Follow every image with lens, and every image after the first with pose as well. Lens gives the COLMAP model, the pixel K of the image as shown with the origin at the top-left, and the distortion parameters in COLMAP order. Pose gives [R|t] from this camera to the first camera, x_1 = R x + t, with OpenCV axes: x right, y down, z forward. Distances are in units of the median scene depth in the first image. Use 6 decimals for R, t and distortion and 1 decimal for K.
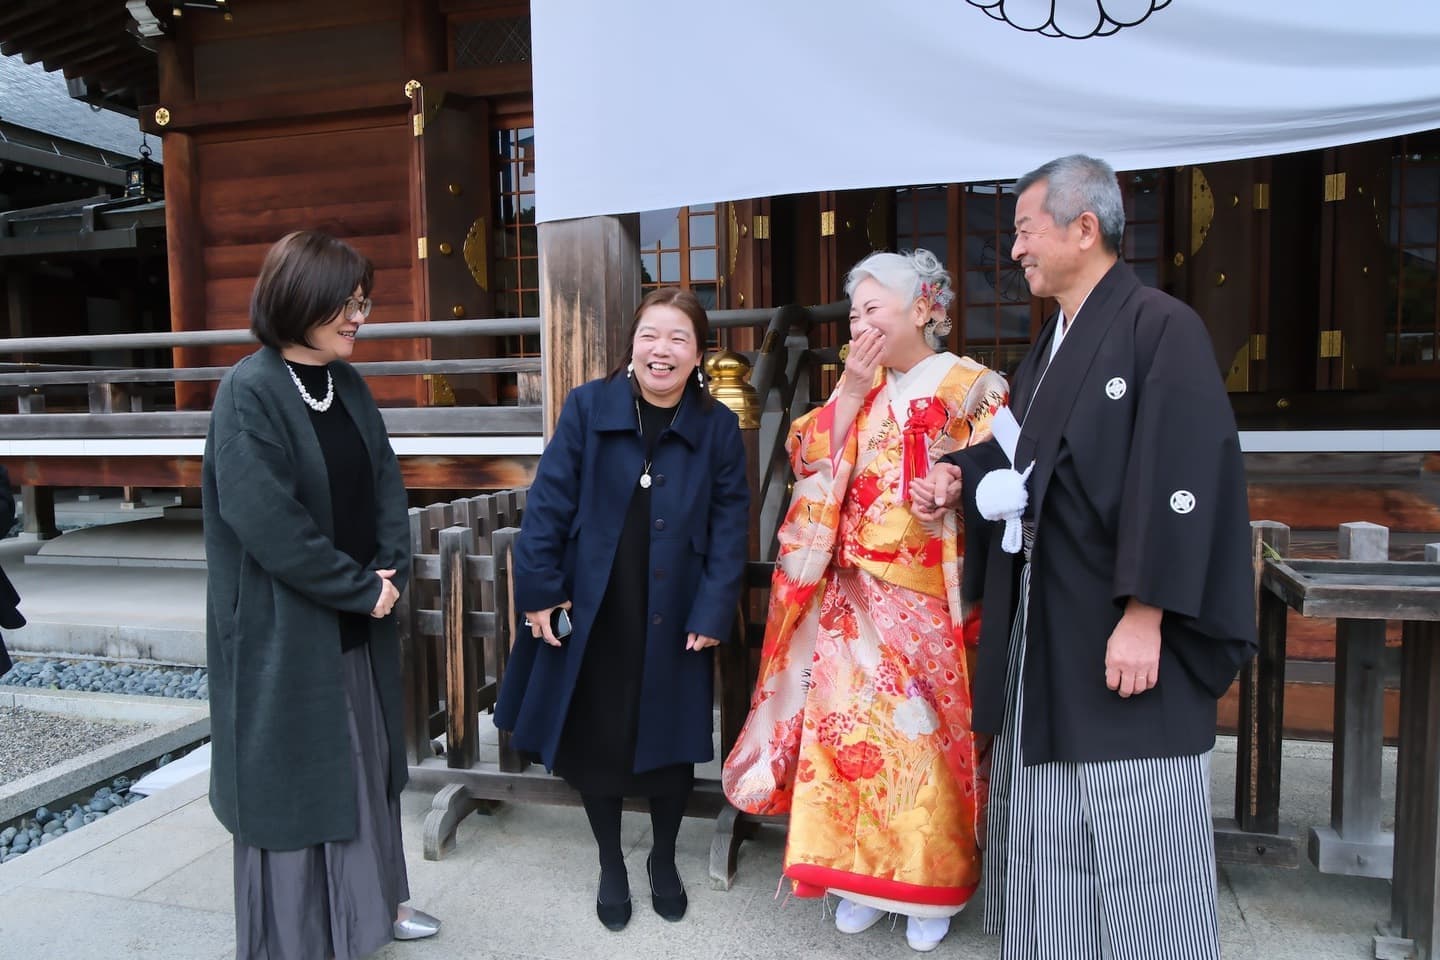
lens RADIAL K [[1028.0, 0, 720.0], [0, 1028.0, 480.0], [0, 0, 1]] dist [0.046719, -0.143866]
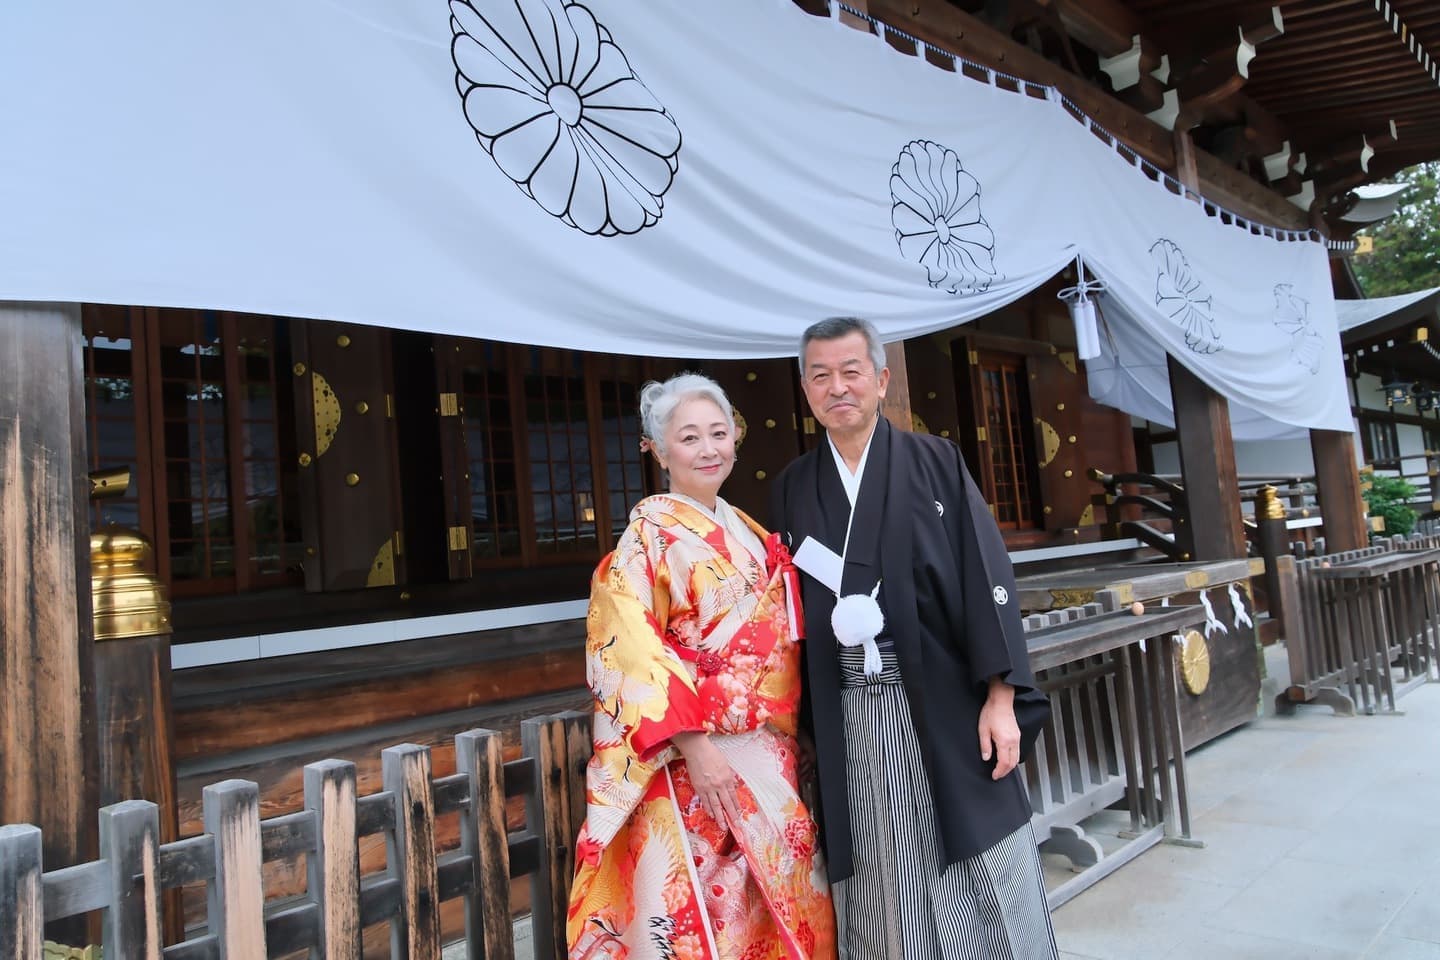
lens RADIAL K [[1028.0, 0, 720.0], [0, 1028.0, 480.0], [0, 0, 1]] dist [0.046719, -0.143866]
pose [[0.489040, 0.045069, 0.871097, -0.455679], [0.145725, 0.980407, -0.132535, -0.005158], [-0.860003, 0.191756, 0.472890, 0.355850]]
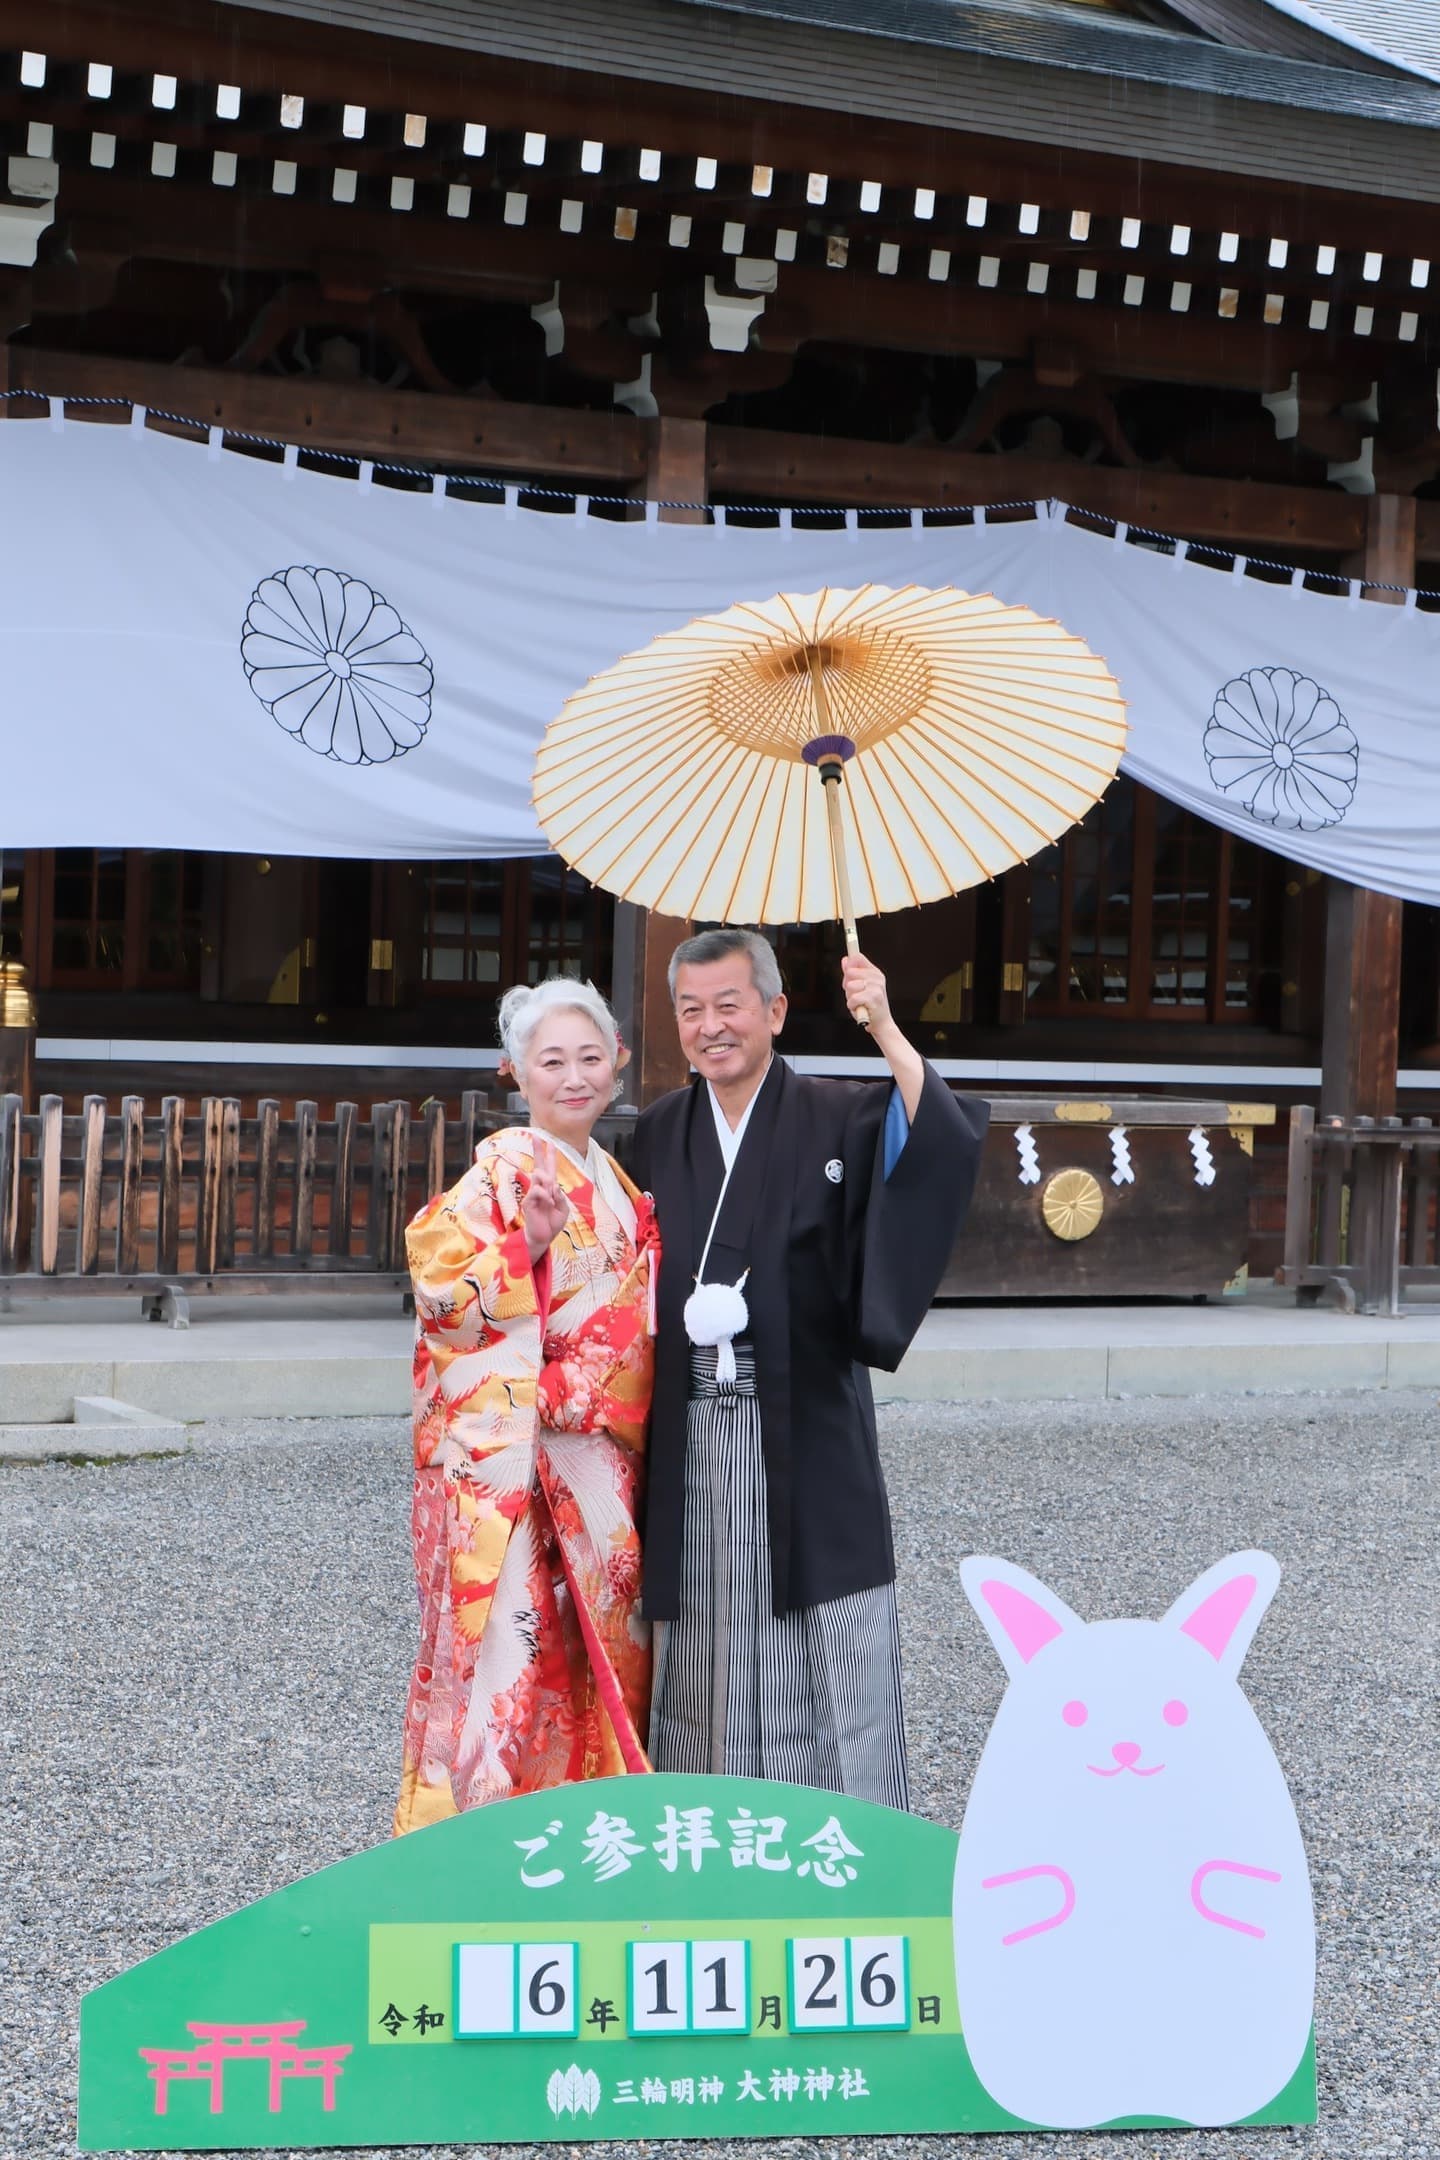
lens RADIAL K [[3530.6, 0, 720.0], [0, 3530.6, 1080.0], [0, 0, 1]] dist [0.043404, 0.027371]
pose [[0.730223, 0.024796, 0.682759, -2.250203], [0.006122, 0.999064, -0.042830, 0.191008], [-0.683181, 0.035455, 0.729387, -2.513923]]
